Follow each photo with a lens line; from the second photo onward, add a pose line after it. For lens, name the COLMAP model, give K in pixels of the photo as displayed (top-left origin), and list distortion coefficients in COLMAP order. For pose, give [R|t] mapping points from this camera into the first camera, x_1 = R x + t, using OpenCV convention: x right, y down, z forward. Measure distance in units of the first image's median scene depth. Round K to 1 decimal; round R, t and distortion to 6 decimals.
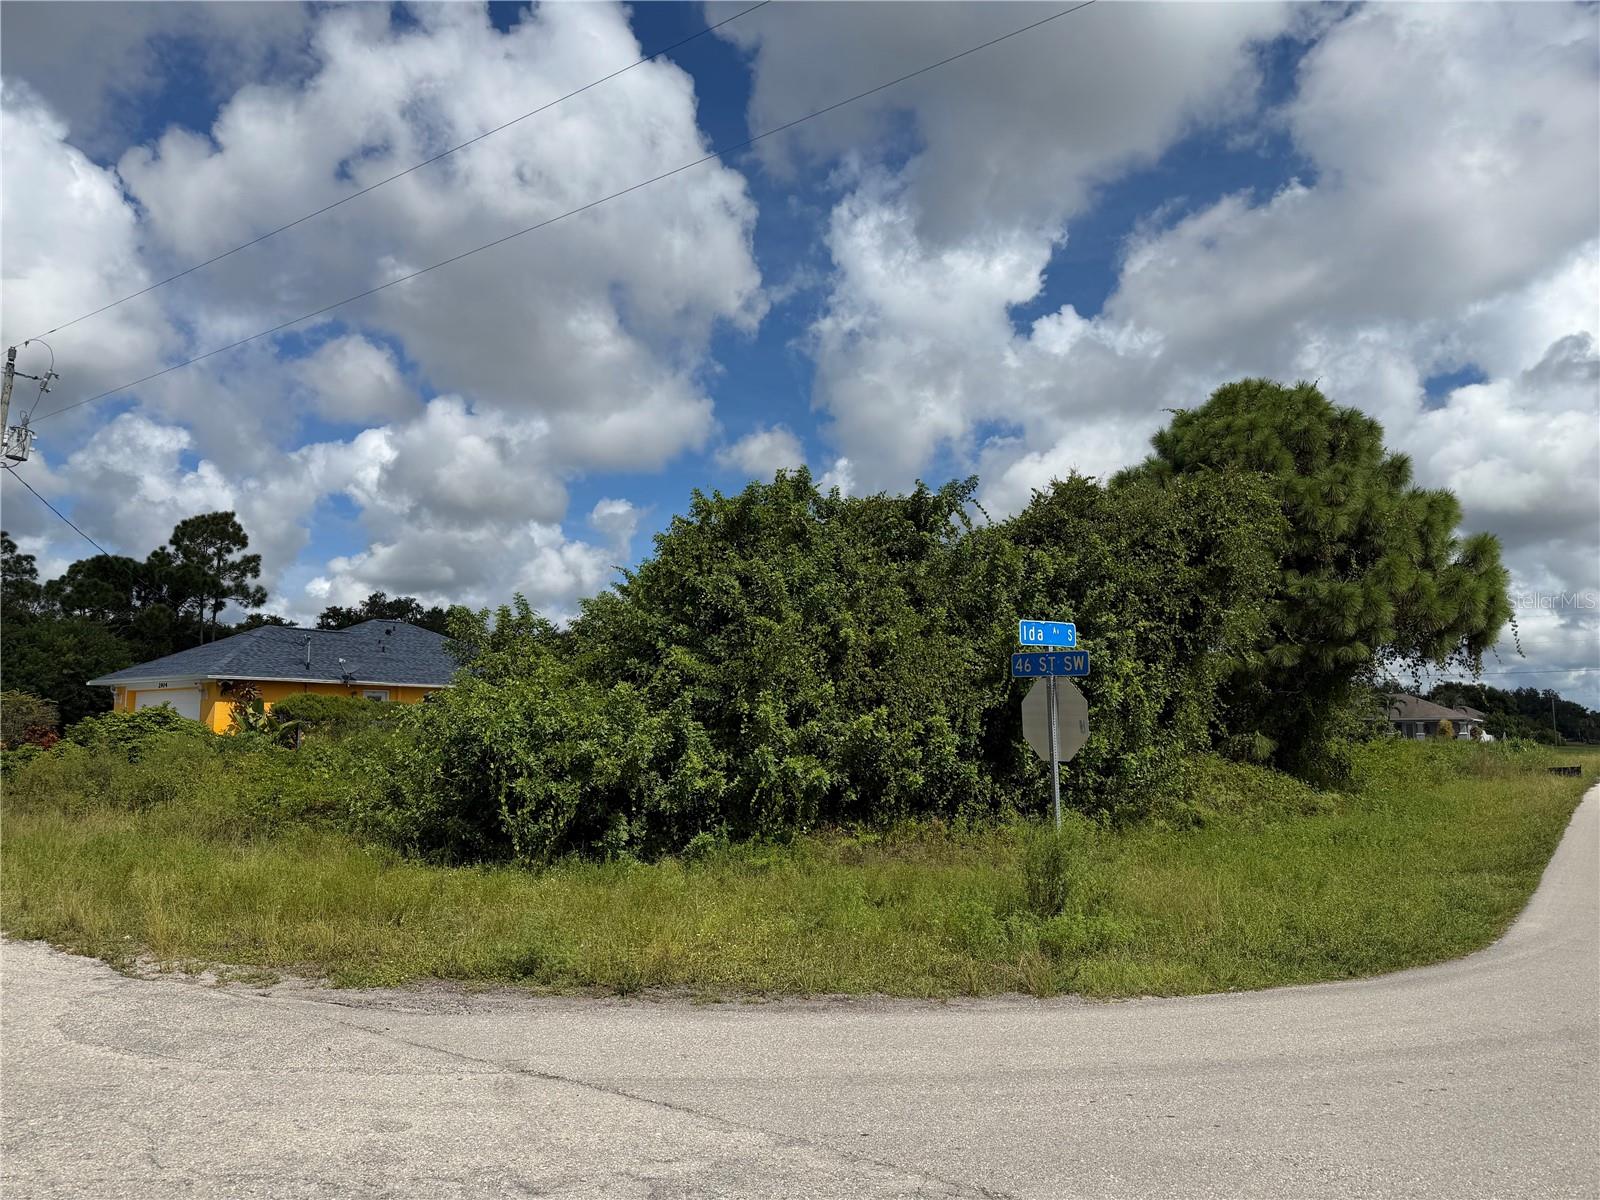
lens RADIAL K [[1115.9, 0, 793.5], [0, 1115.9, 602.6], [0, 0, 1]] dist [0.060372, -0.065372]
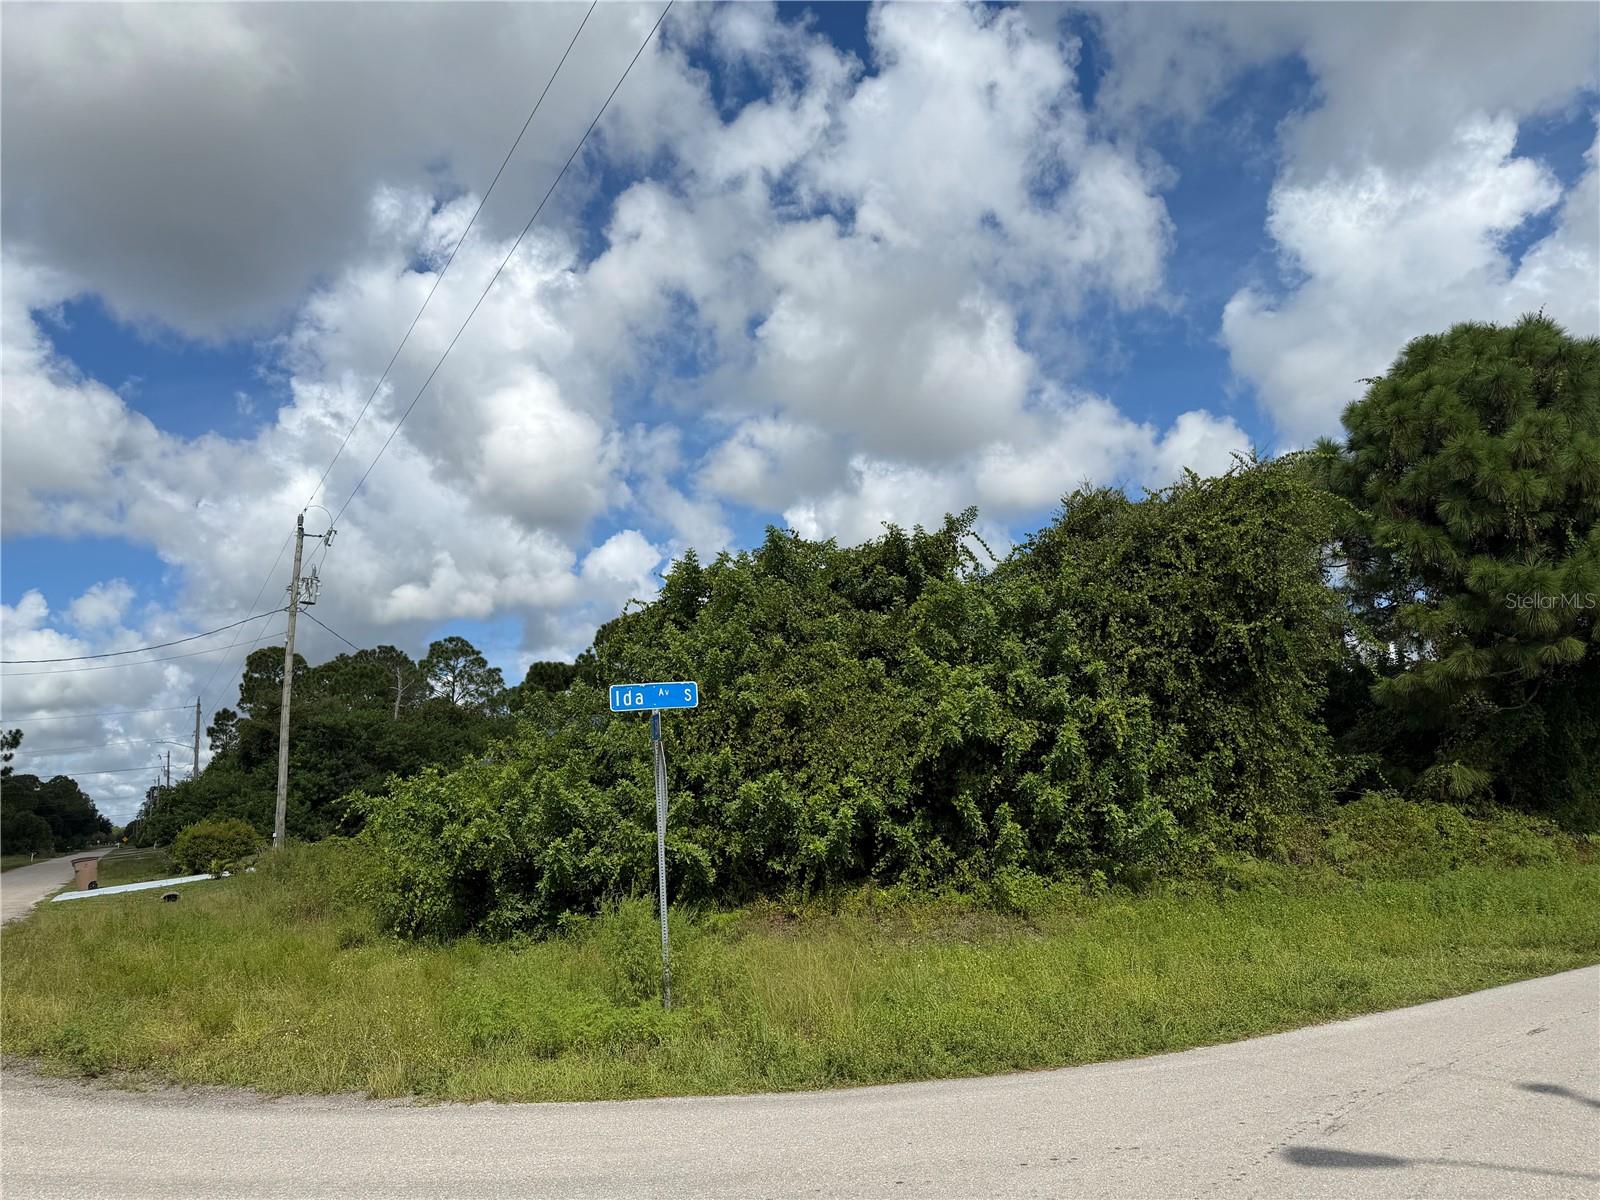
lens RADIAL K [[1115.9, 0, 799.4], [0, 1115.9, 611.7], [0, 0, 1]] dist [0.060372, -0.065372]
pose [[0.918742, -0.115808, -0.377494, 0.132861], [0.100397, 0.993117, -0.060325, 0.004892], [0.381881, 0.017524, 0.924045, 0.034402]]
